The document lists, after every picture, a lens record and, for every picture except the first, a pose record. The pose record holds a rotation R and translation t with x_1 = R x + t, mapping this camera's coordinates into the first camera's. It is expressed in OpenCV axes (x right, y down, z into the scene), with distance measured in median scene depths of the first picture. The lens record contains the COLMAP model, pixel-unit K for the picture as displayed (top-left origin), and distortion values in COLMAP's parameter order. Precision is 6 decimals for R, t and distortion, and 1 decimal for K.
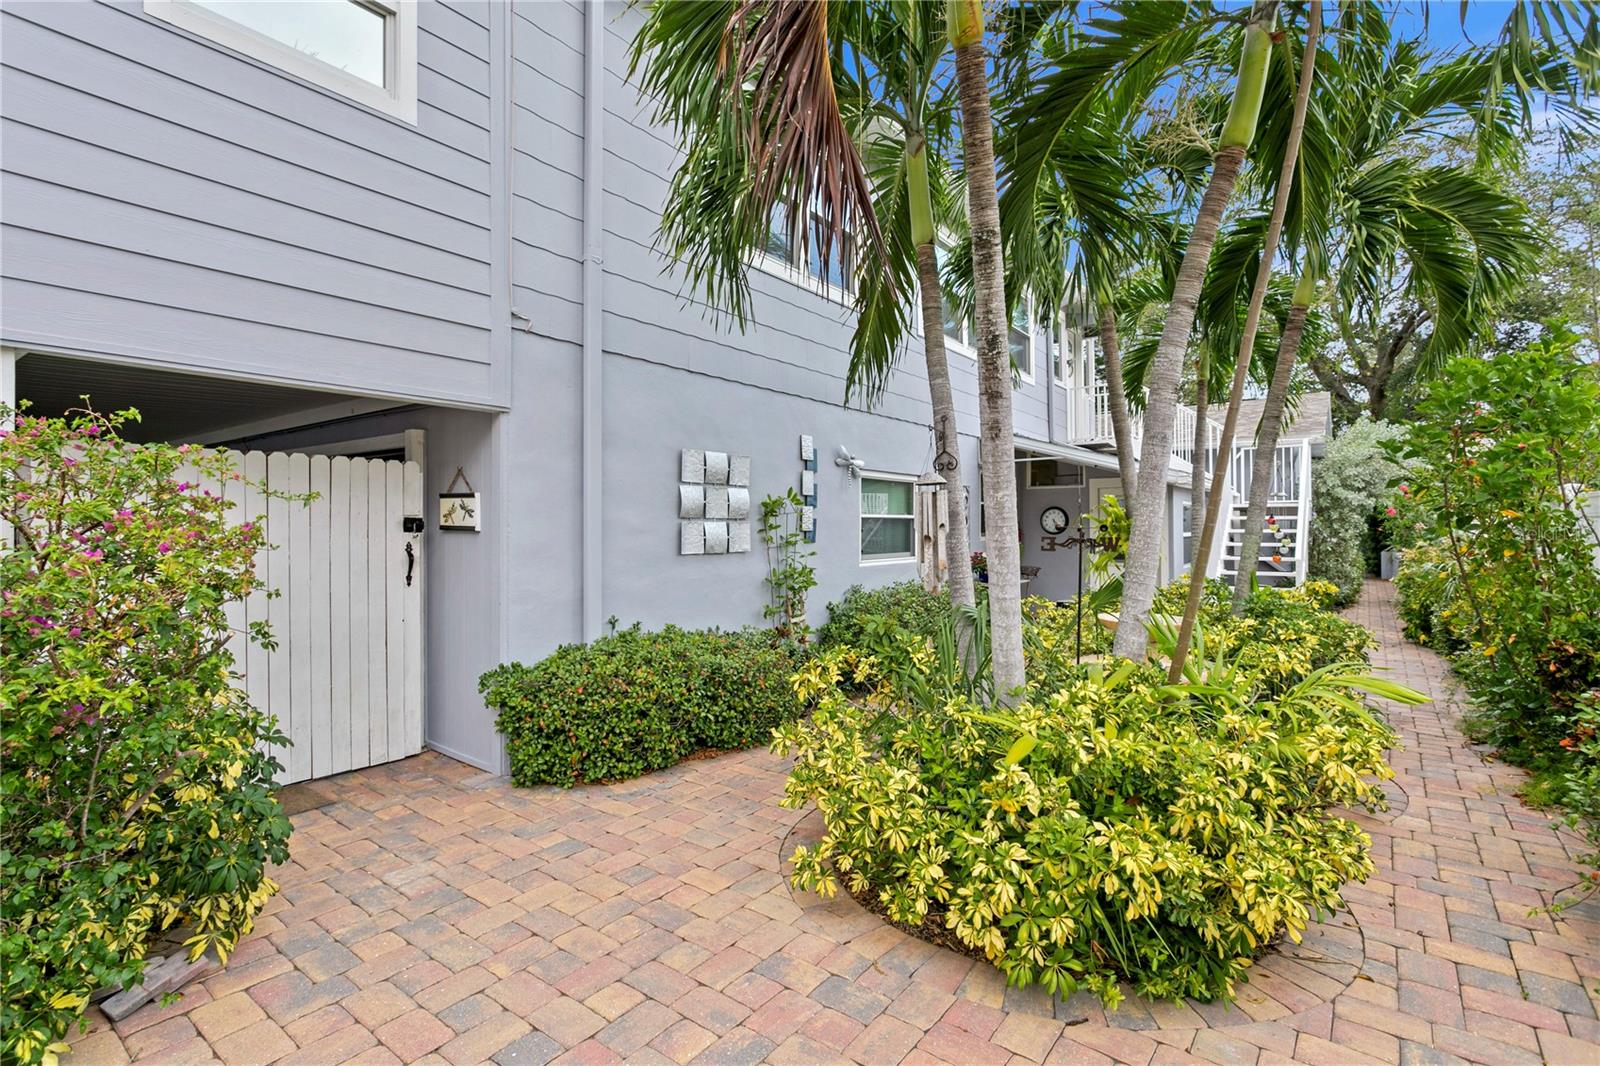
lens RADIAL K [[758.3, 0, 790.8], [0, 758.3, 528.0], [0, 0, 1]] dist [0.000116, -0.000058]
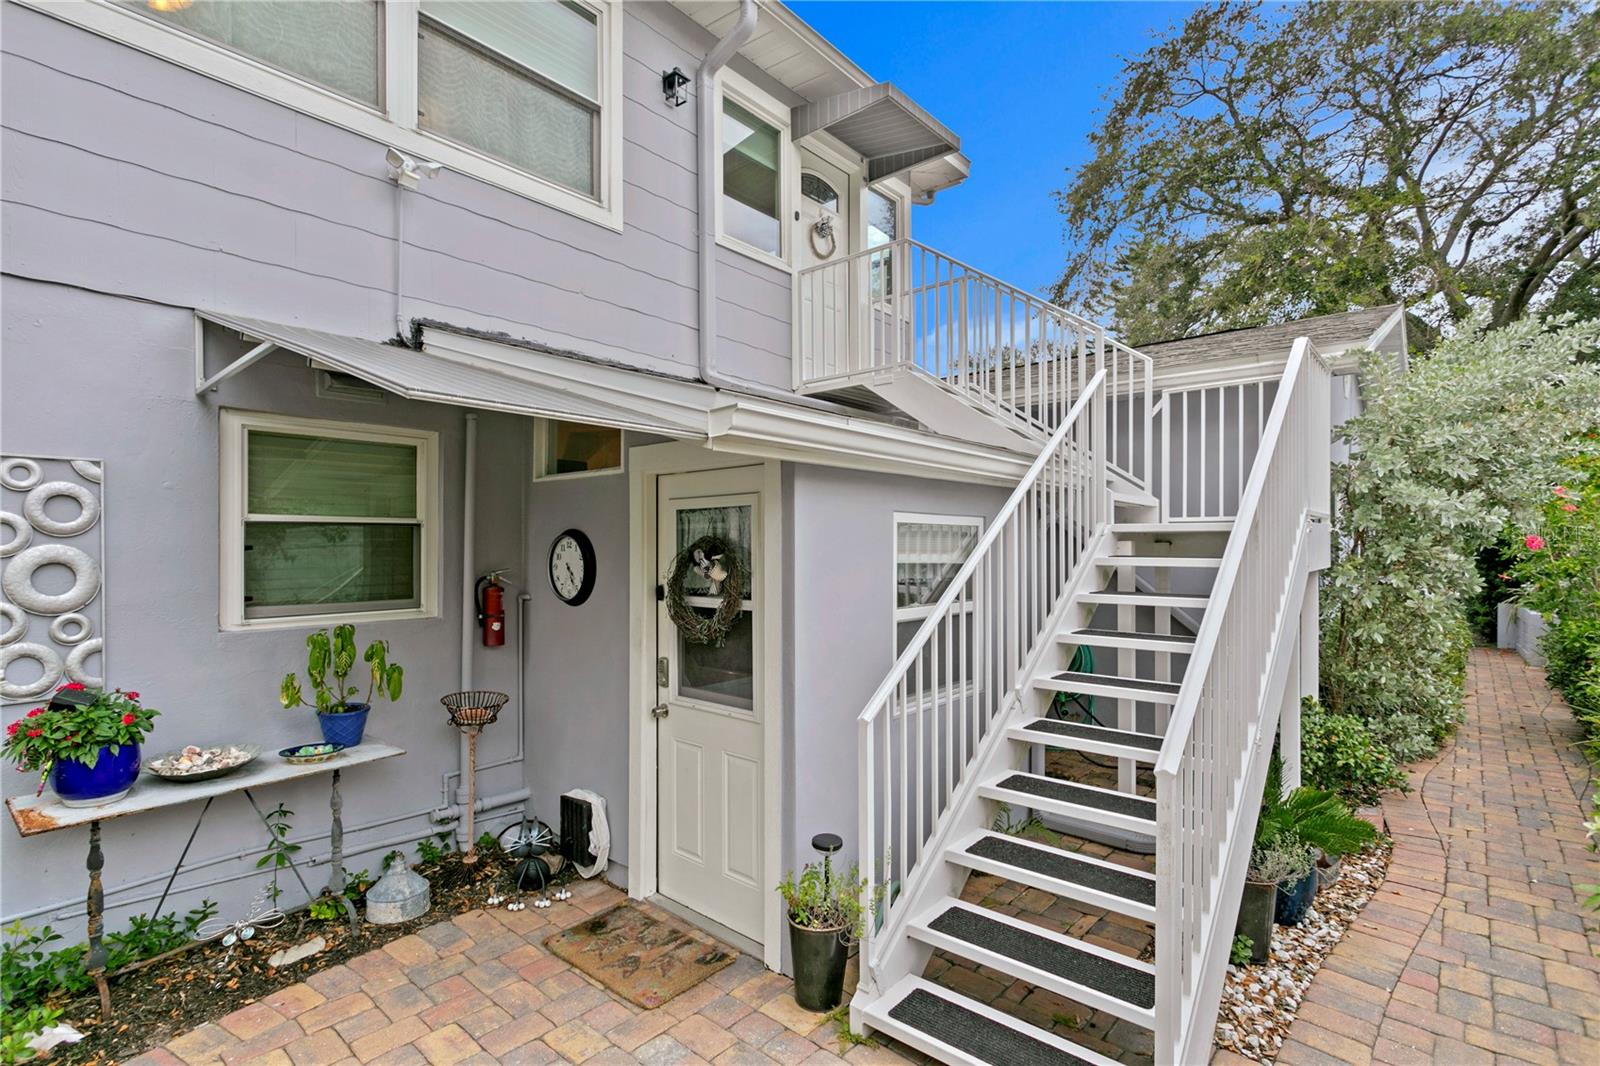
lens RADIAL K [[758.3, 0, 797.1], [0, 758.3, 559.8], [0, 0, 1]] dist [0.000116, -0.000058]
pose [[0.997078, 0.004915, -0.076237, 0.441856], [-0.004118, 0.999935, 0.010607, -0.016213], [0.076284, -0.010262, 0.997033, 0.588809]]
